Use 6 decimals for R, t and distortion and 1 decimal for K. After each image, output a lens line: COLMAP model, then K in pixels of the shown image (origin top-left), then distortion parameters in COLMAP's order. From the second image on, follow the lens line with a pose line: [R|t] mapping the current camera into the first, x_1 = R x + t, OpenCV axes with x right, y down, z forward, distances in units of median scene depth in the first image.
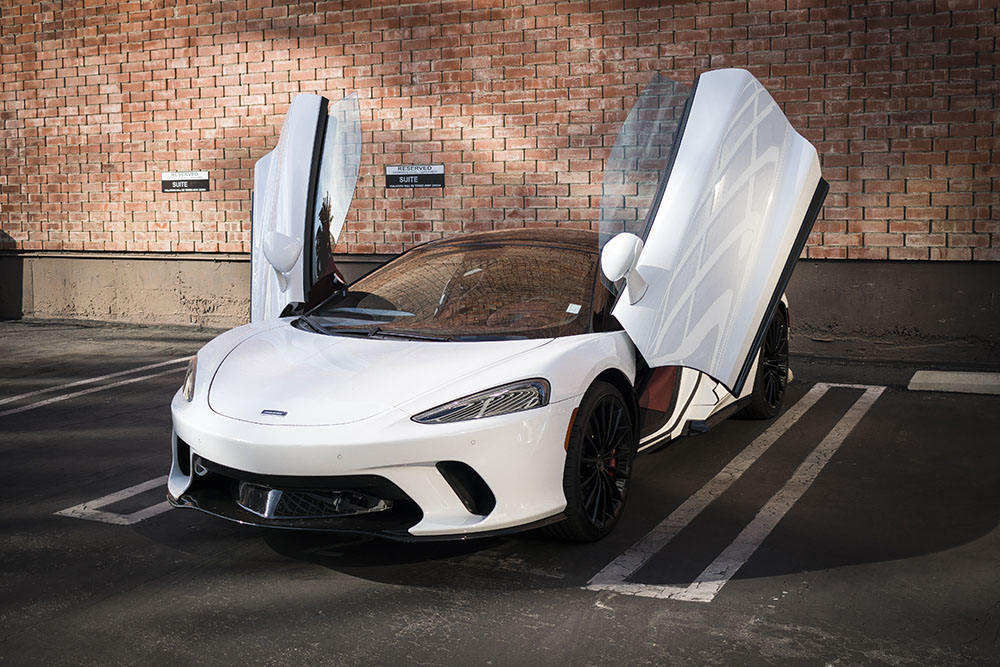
lens RADIAL K [[1180.2, 0, 497.9], [0, 1180.2, 312.7], [0, 0, 1]] dist [-0.078363, 0.094359]
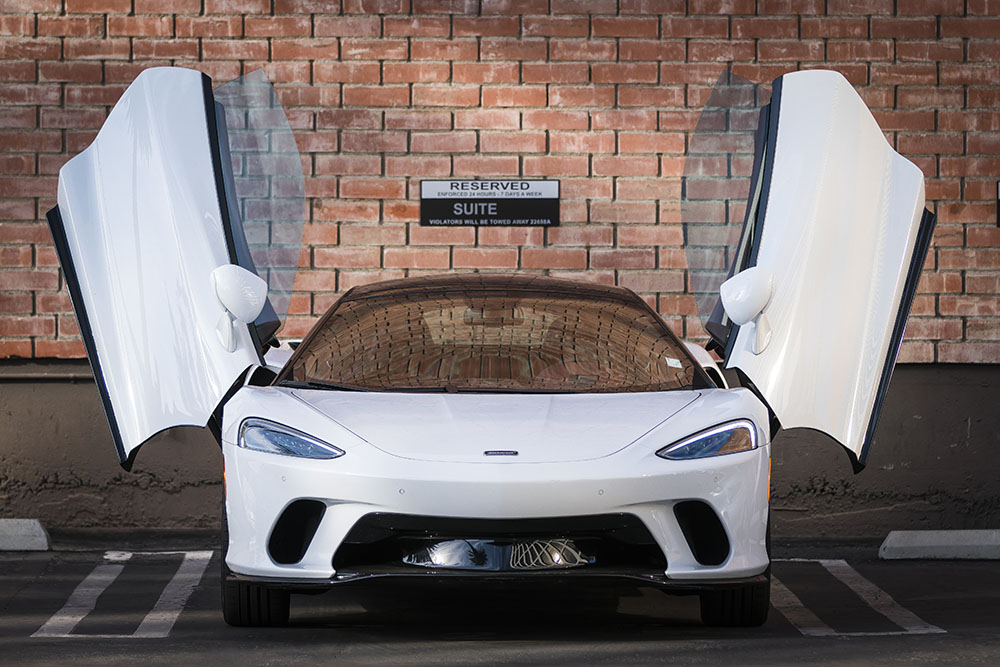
lens RADIAL K [[4385.2, 0, 500.0], [0, 4385.2, 333.5], [0, 0, 1]] dist [-0.011613, -3.146907]
pose [[0.907038, 0.013989, 0.420816, -0.659252], [0.026638, 0.995539, -0.090512, 0.122630], [-0.420205, 0.093308, 0.902619, -0.824485]]
